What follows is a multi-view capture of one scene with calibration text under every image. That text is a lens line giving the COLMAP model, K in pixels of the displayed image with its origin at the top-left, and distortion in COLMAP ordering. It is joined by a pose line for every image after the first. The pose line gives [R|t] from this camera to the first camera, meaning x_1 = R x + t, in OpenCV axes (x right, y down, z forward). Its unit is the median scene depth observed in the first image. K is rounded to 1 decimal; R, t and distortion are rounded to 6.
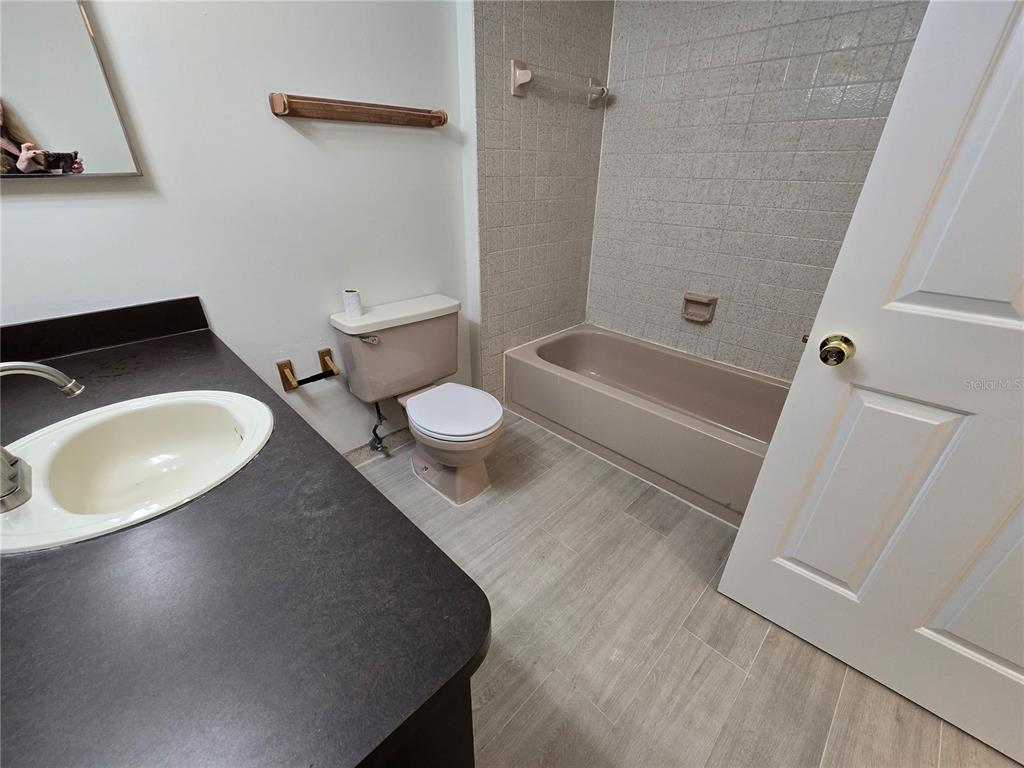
lens RADIAL K [[421.8, 0, 510.9], [0, 421.8, 390.1], [0, 0, 1]] dist [0.002866, -0.000550]
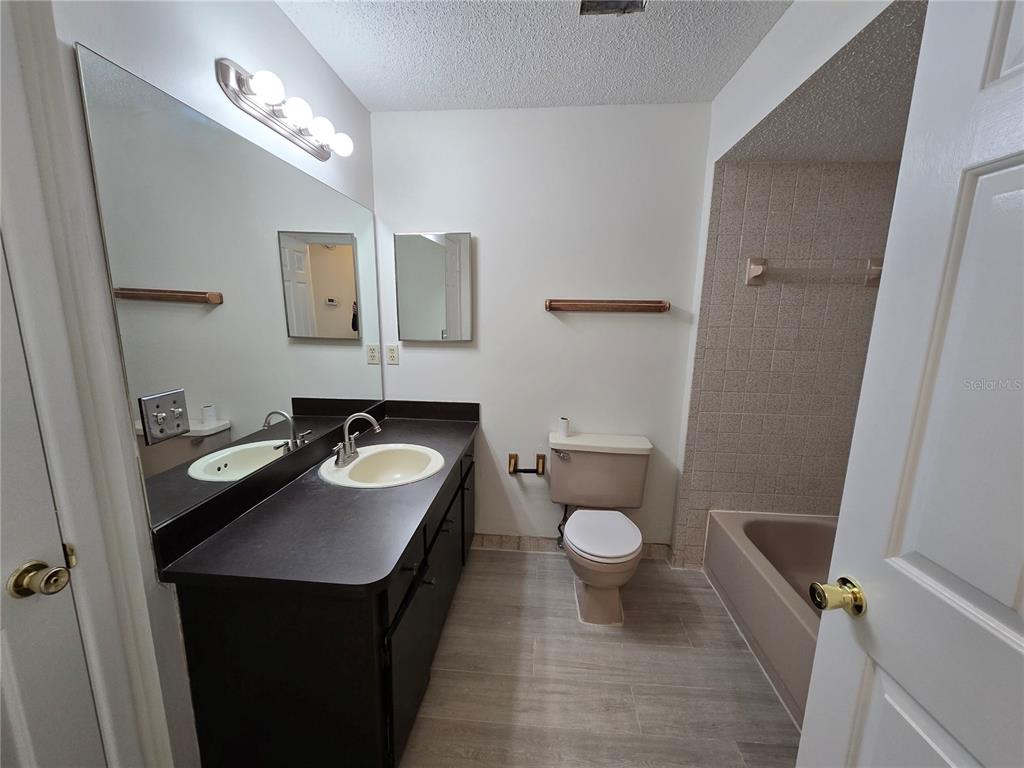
lens RADIAL K [[421.8, 0, 515.3], [0, 421.8, 389.4], [0, 0, 1]] dist [0.002866, -0.000550]
pose [[0.652585, 0.143417, -0.744019, 0.500387], [-0.360803, 0.922273, -0.138687, -0.067598], [0.666298, 0.358949, 0.653607, -0.044615]]
